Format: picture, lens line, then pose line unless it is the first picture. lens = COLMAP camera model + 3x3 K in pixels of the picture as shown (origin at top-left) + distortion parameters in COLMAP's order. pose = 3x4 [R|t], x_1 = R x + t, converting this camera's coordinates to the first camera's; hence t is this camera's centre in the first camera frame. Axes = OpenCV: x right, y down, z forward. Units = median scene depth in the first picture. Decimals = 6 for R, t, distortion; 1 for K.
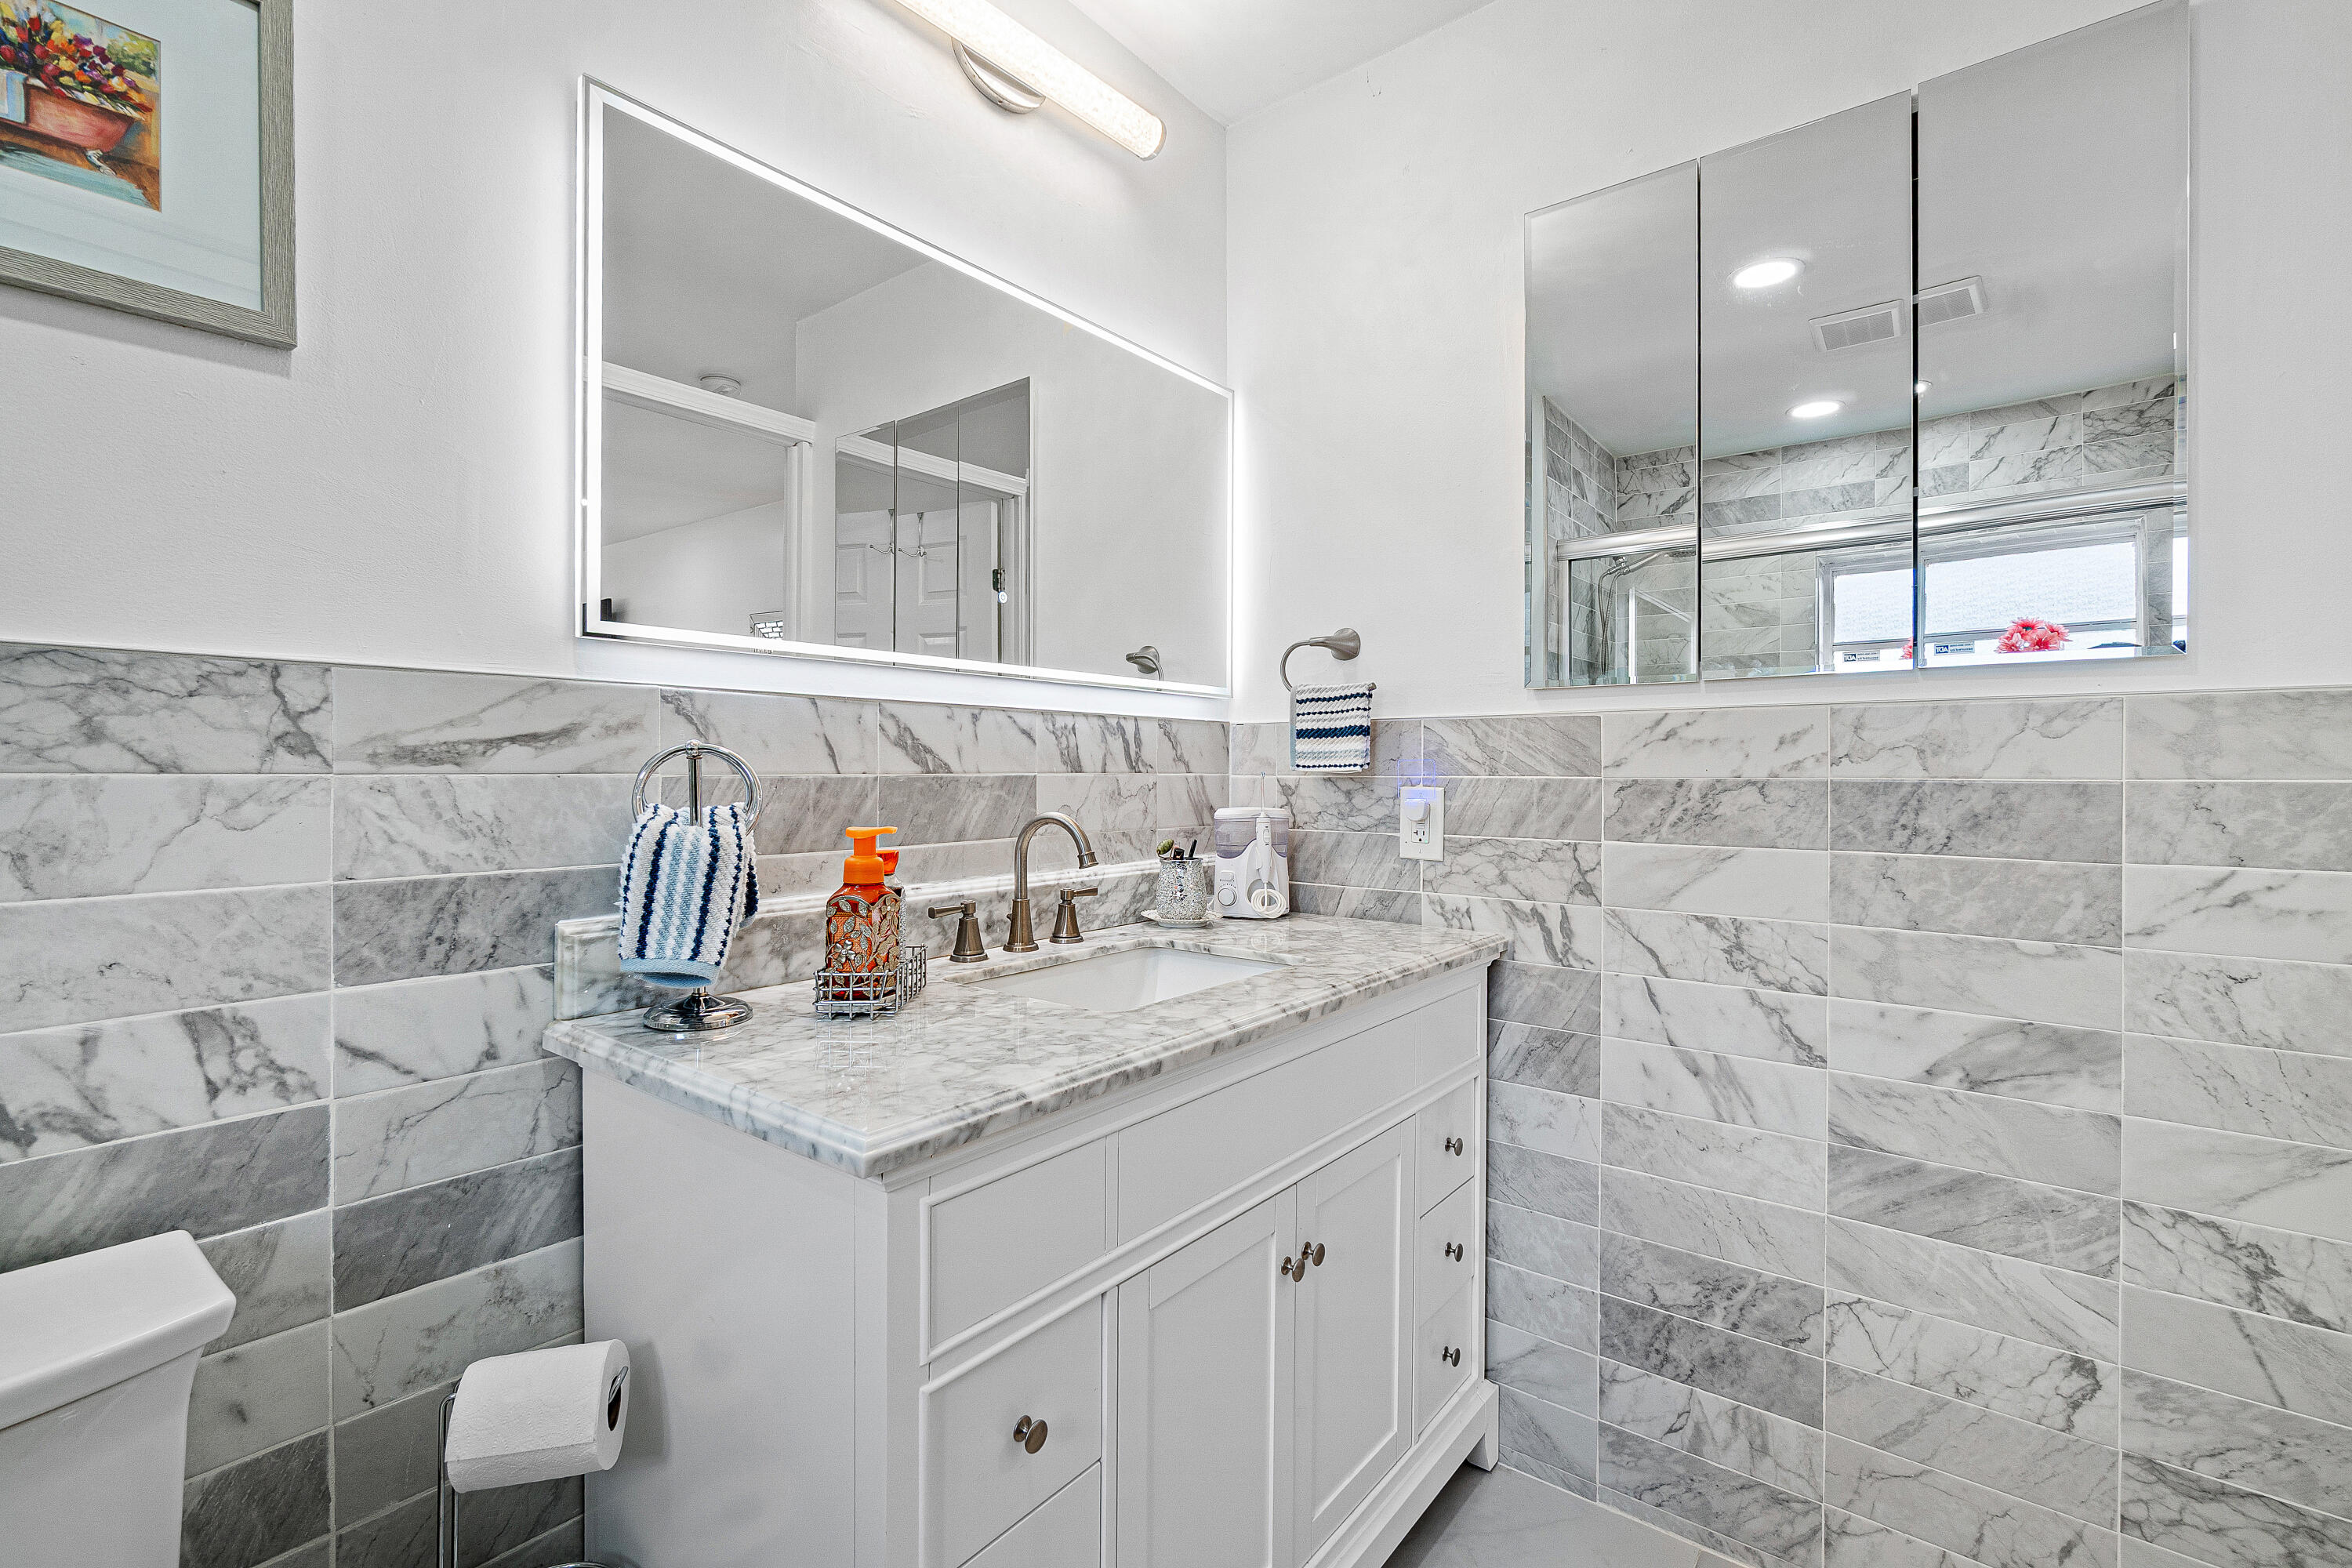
lens RADIAL K [[1031.7, 0, 1174.3], [0, 1031.7, 772.8], [0, 0, 1]] dist [-0.008175, 0.001574]
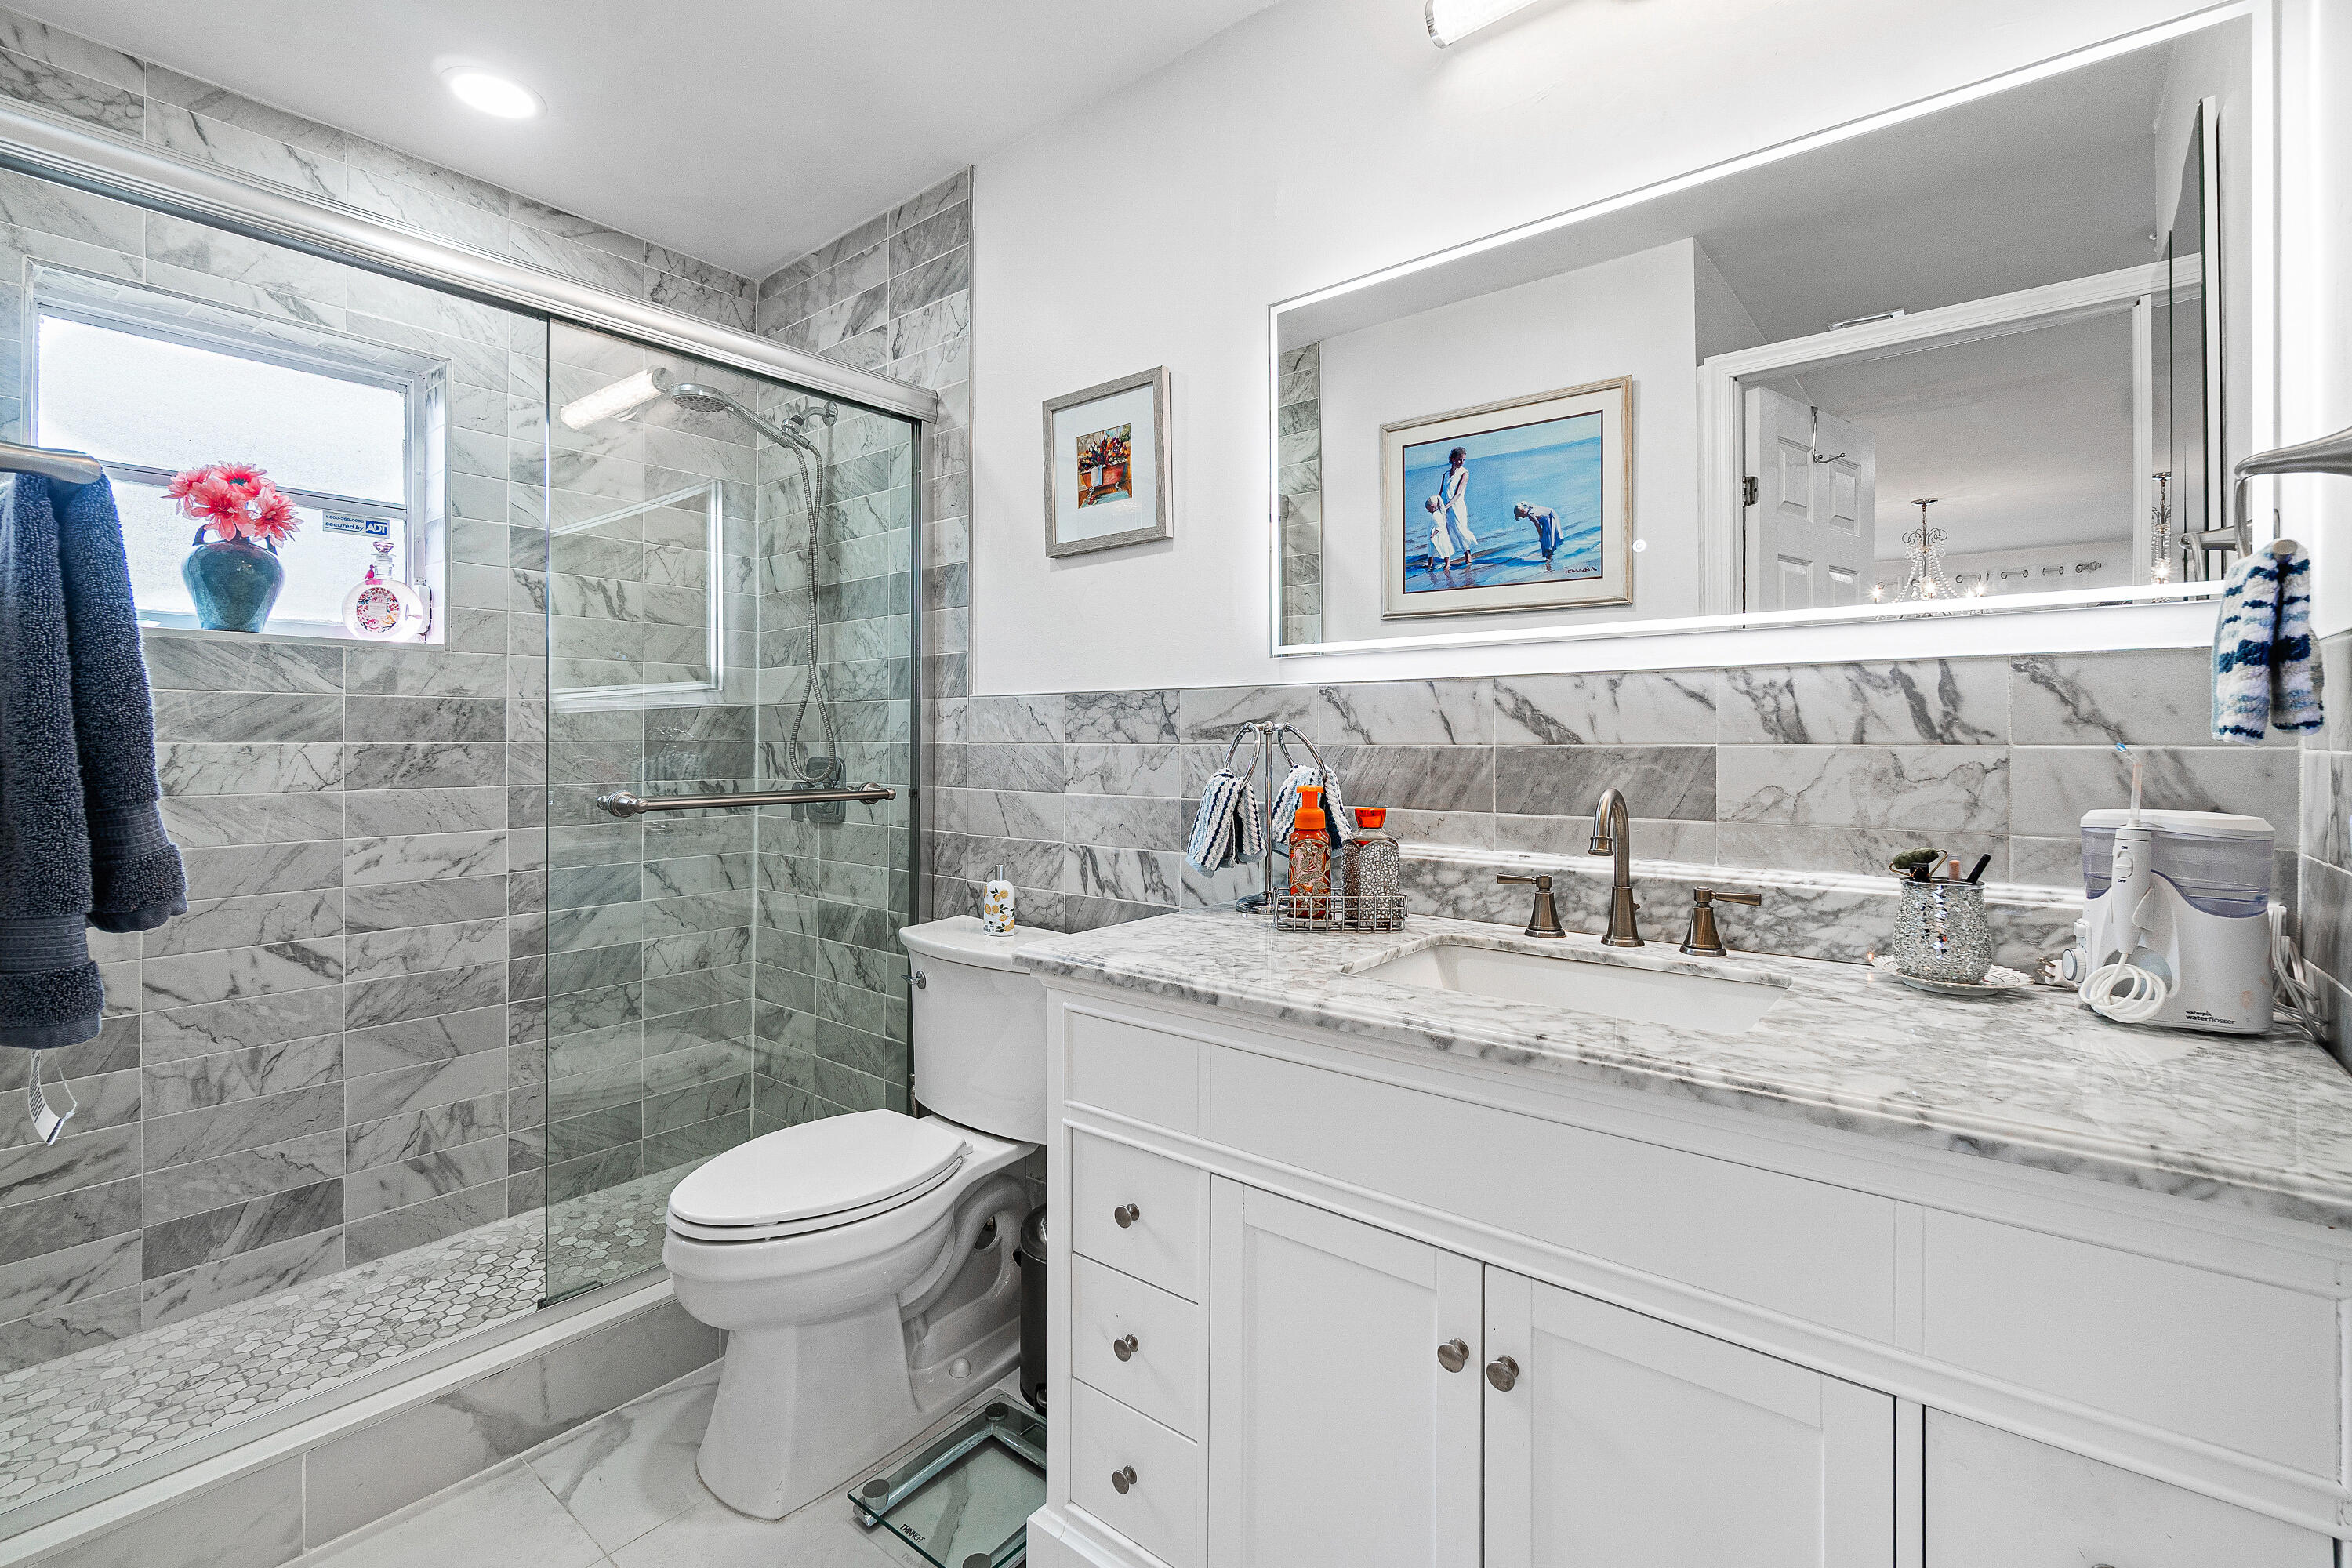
lens RADIAL K [[1031.7, 0, 1183.4], [0, 1031.7, 742.0], [0, 0, 1]] dist [-0.008175, 0.001574]
pose [[0.003214, -0.001637, -0.999993, 1.300156], [-0.001344, 0.999998, -0.001641, 0.000664], [0.999994, 0.001350, 0.003212, 1.100830]]
